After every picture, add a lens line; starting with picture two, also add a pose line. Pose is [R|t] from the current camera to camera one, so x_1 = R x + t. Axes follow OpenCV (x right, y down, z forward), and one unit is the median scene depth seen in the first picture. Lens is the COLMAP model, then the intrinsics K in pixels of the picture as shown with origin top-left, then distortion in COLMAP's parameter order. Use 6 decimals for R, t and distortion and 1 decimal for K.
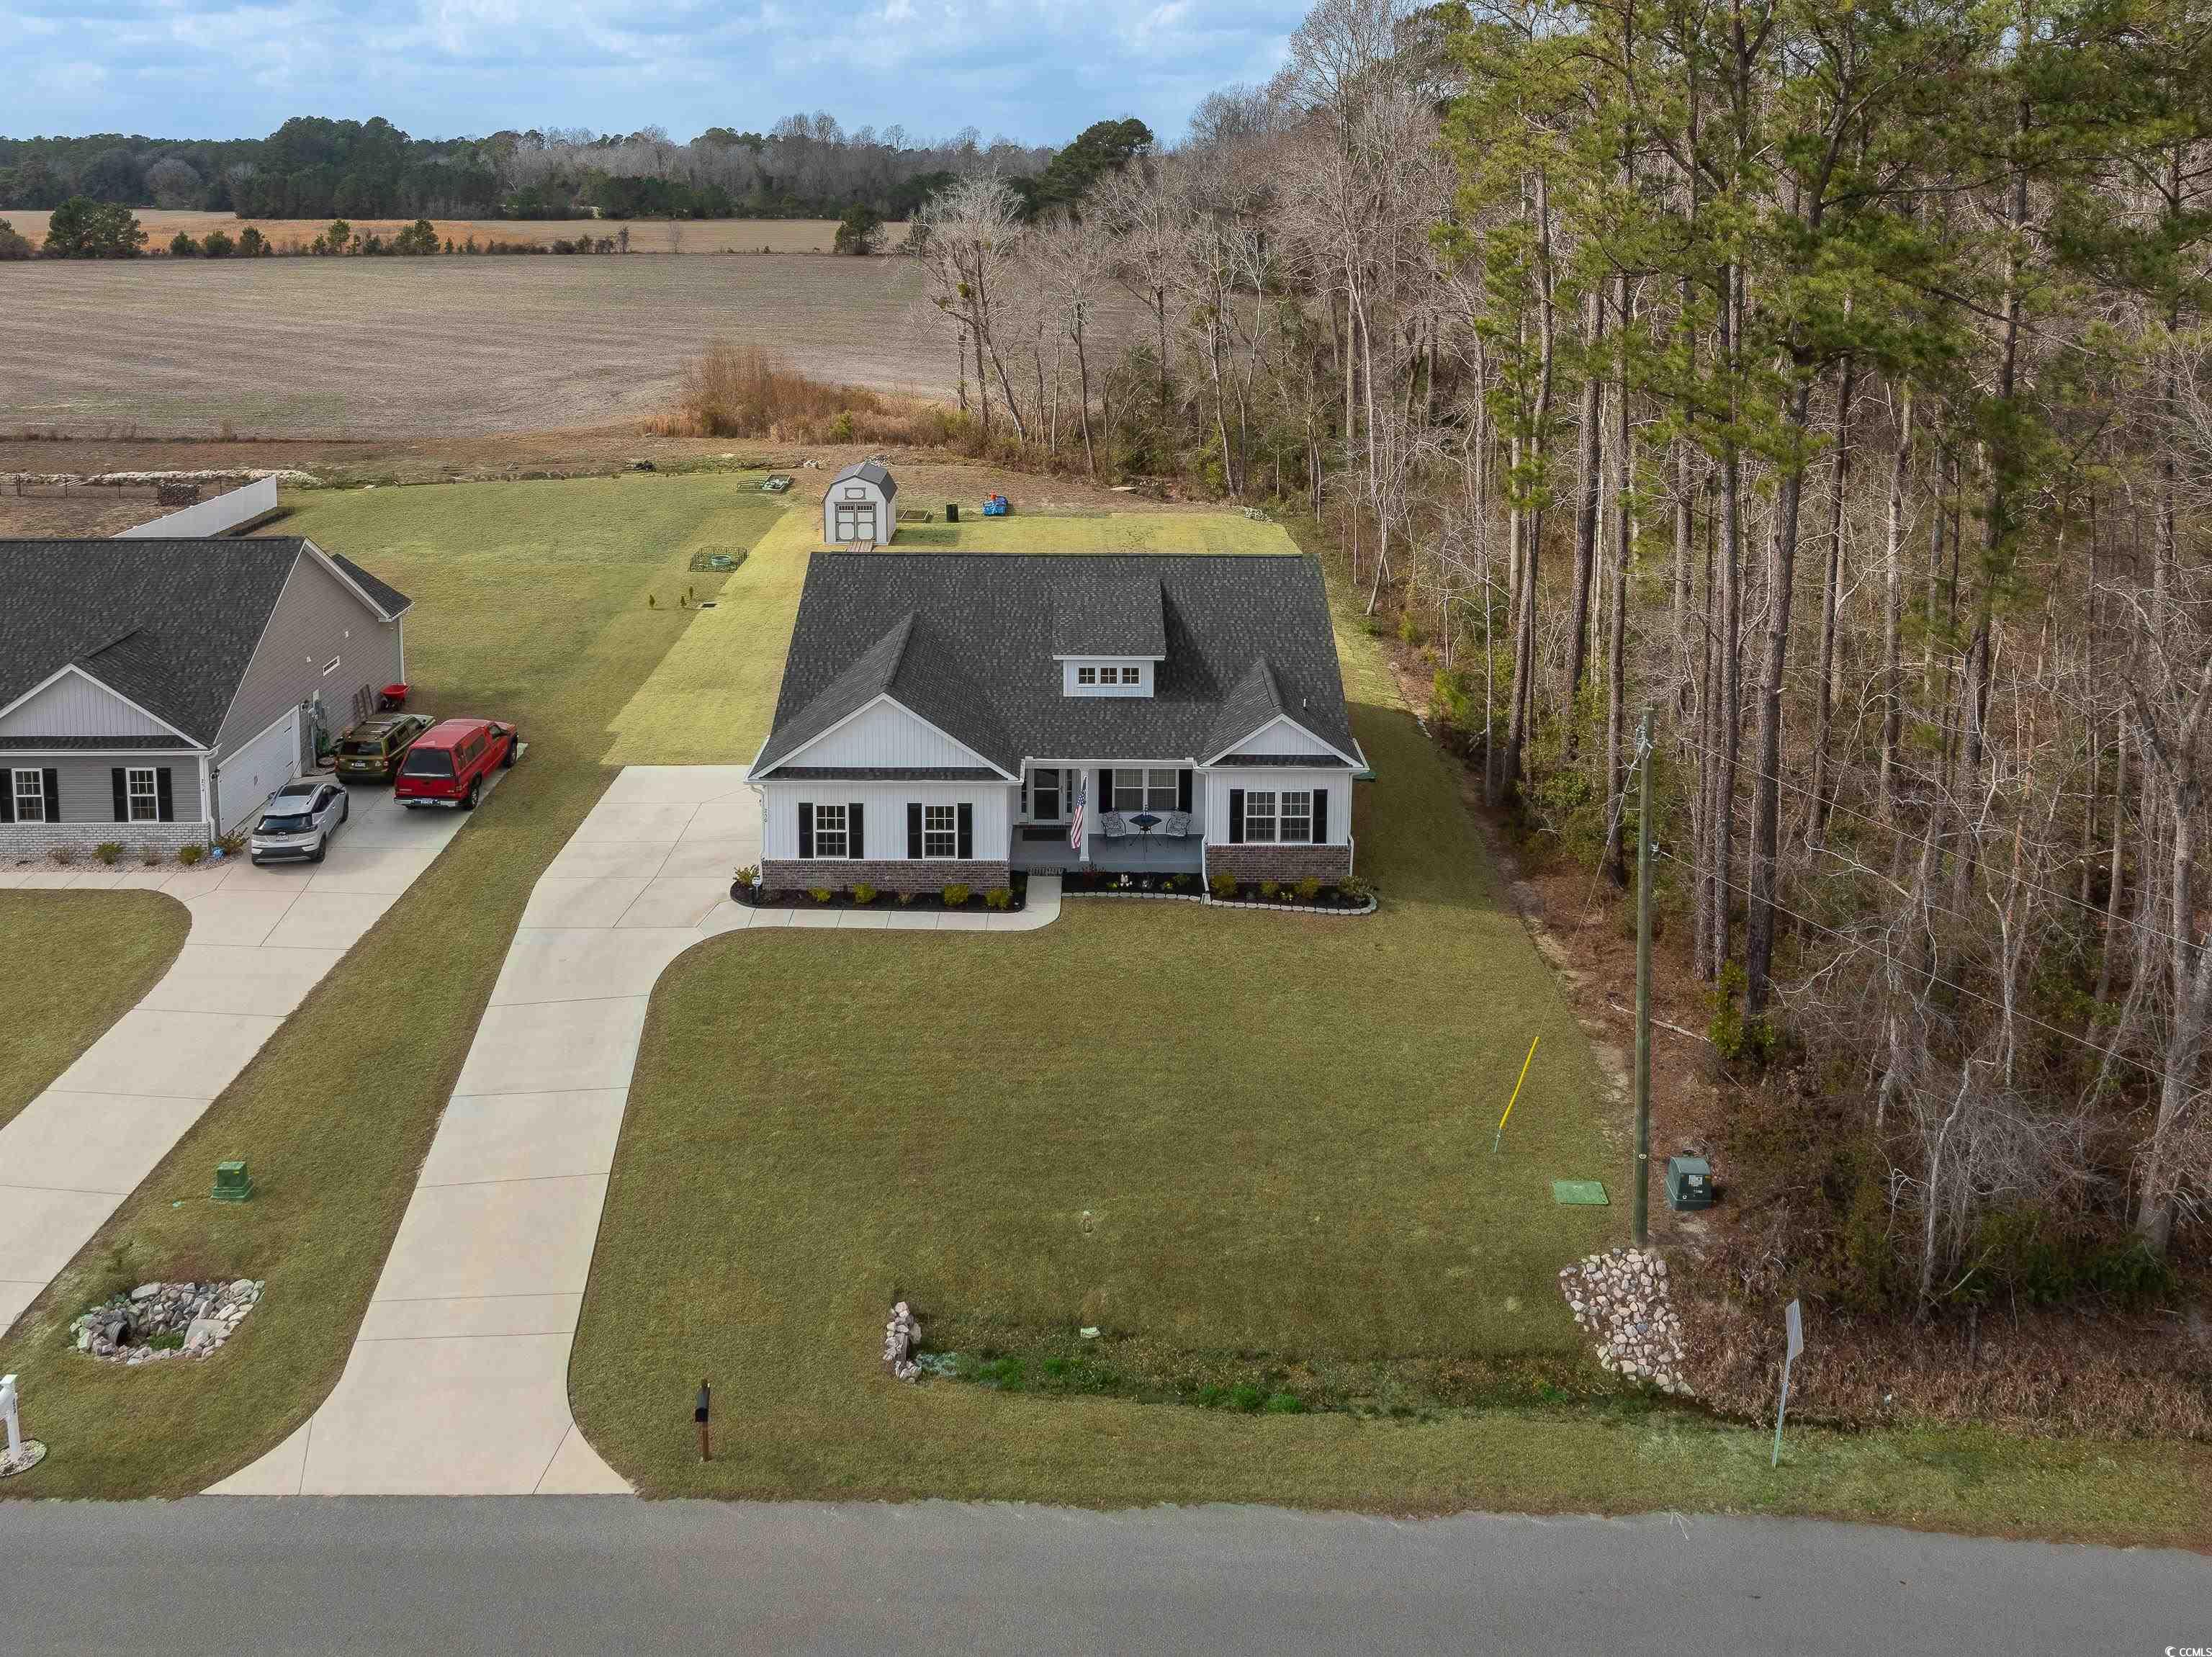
lens RADIAL K [[1525.2, 0, 1106.0], [0, 1525.2, 828.5], [0, 0, 1]] dist [-0.006264, -0.001231]
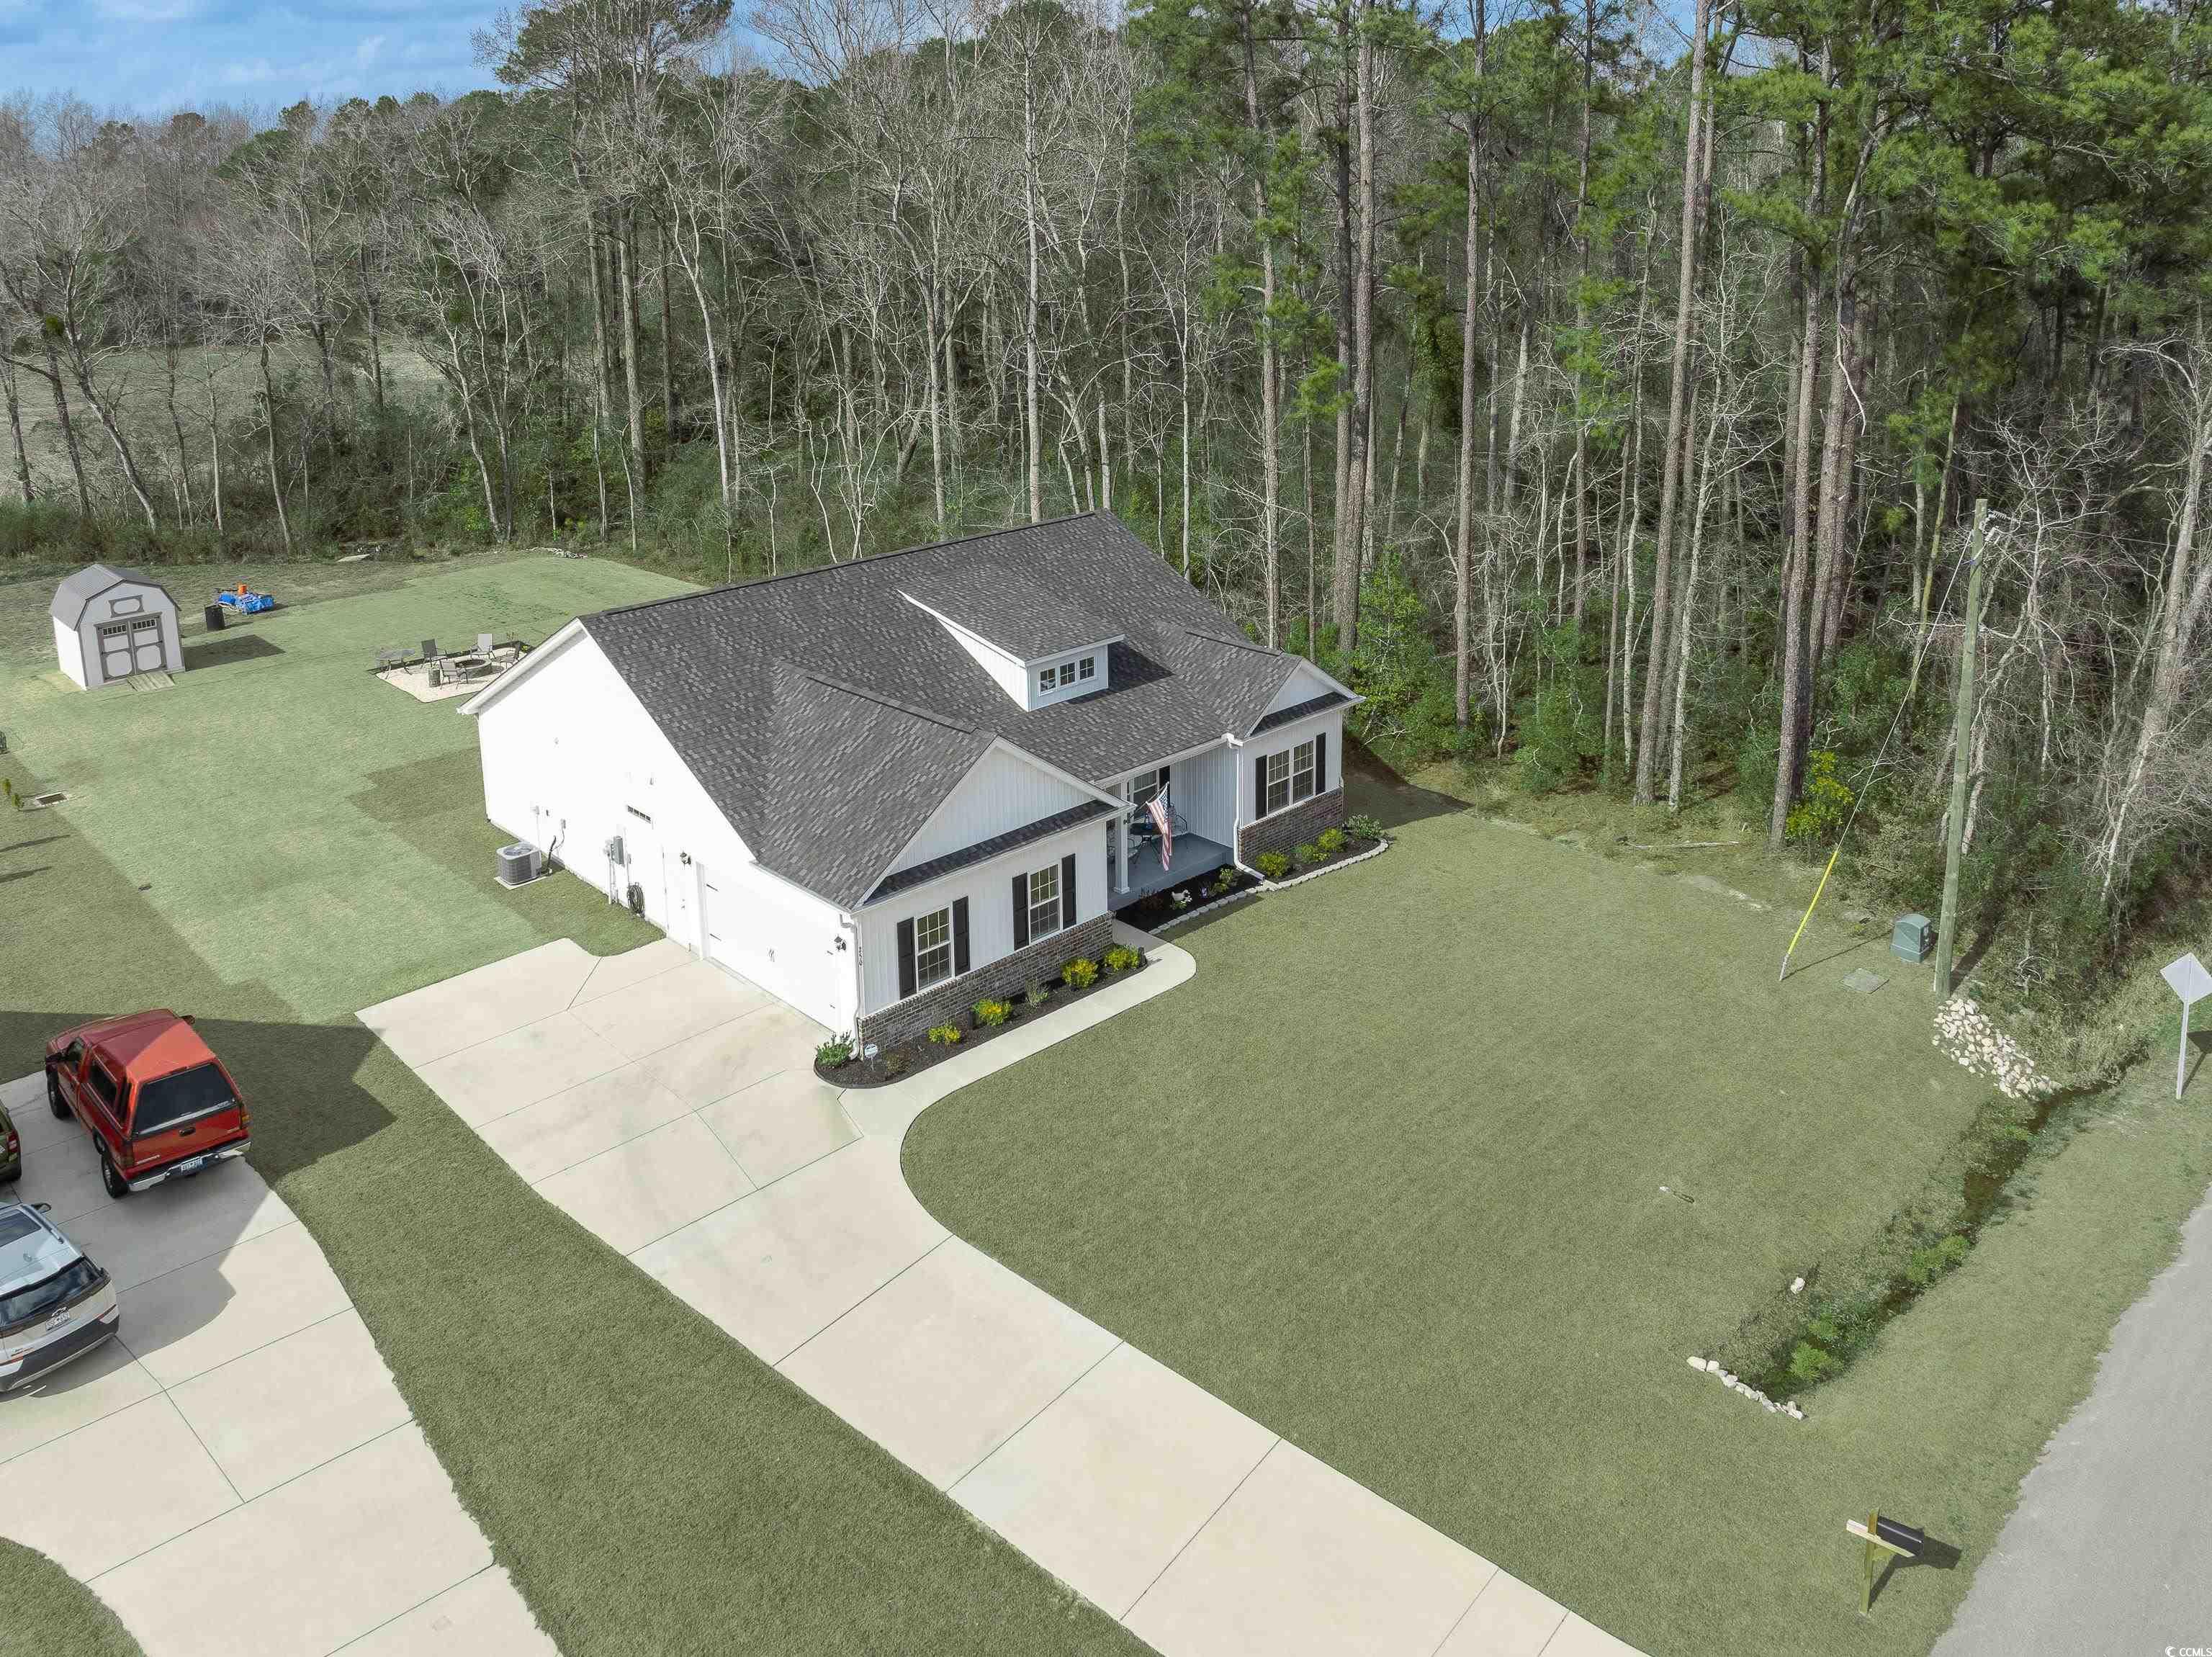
lens RADIAL K [[1567.7, 0, 1106.0], [0, 1567.7, 828.5], [0, 0, 1]] dist [-0.027831, -0.002214]
pose [[0.718805, -0.279062, 0.636745, -0.572695], [0.299898, 0.950766, 0.078138, -0.084586], [-0.627201, 0.134792, 0.767105, 0.365516]]
